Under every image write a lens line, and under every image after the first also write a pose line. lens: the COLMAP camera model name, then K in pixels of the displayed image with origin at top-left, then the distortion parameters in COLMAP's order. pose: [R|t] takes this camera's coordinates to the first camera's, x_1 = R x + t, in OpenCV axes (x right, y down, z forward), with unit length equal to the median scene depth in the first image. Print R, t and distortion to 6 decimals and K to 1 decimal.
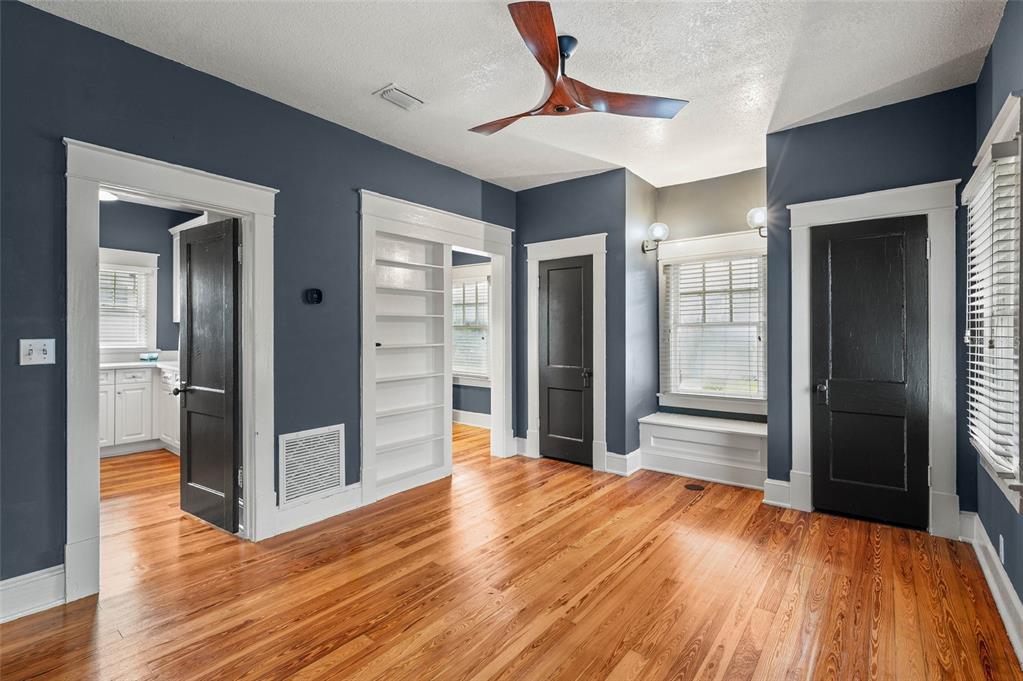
lens RADIAL K [[466.7, 0, 506.7], [0, 466.7, 338.3], [0, 0, 1]] dist [-0.001048, -0.000123]
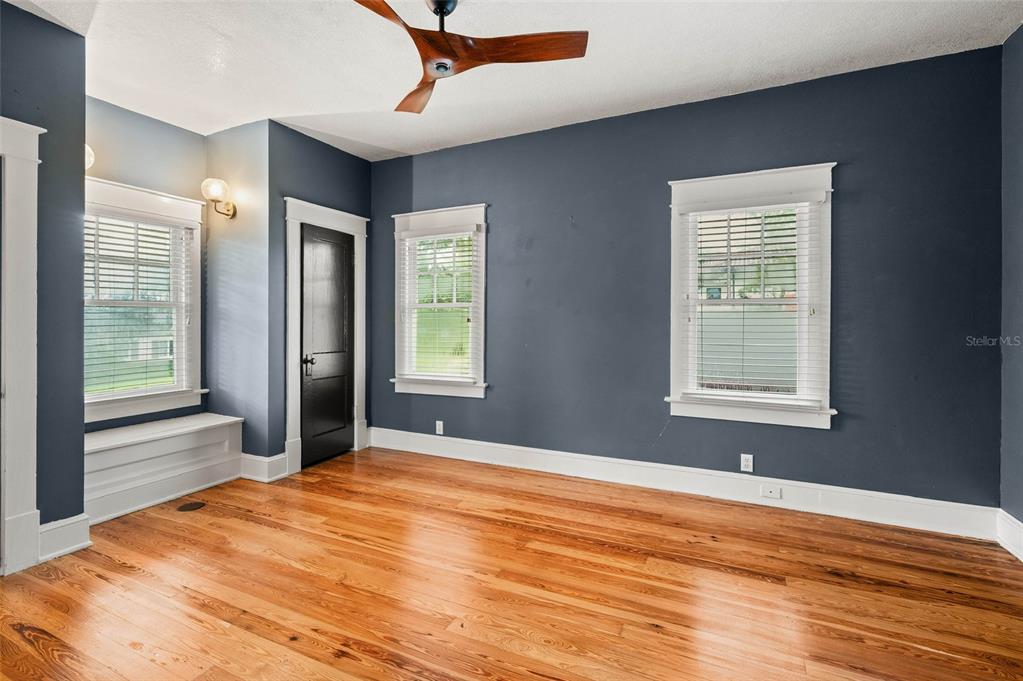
lens RADIAL K [[466.7, 0, 507.8], [0, 466.7, 331.6], [0, 0, 1]] dist [-0.001048, -0.000123]
pose [[-0.222548, -0.018141, 0.974753, -0.576170], [0.014557, 0.999654, 0.021927, 0.012497], [-0.974813, 0.019069, -0.222207, 0.755209]]
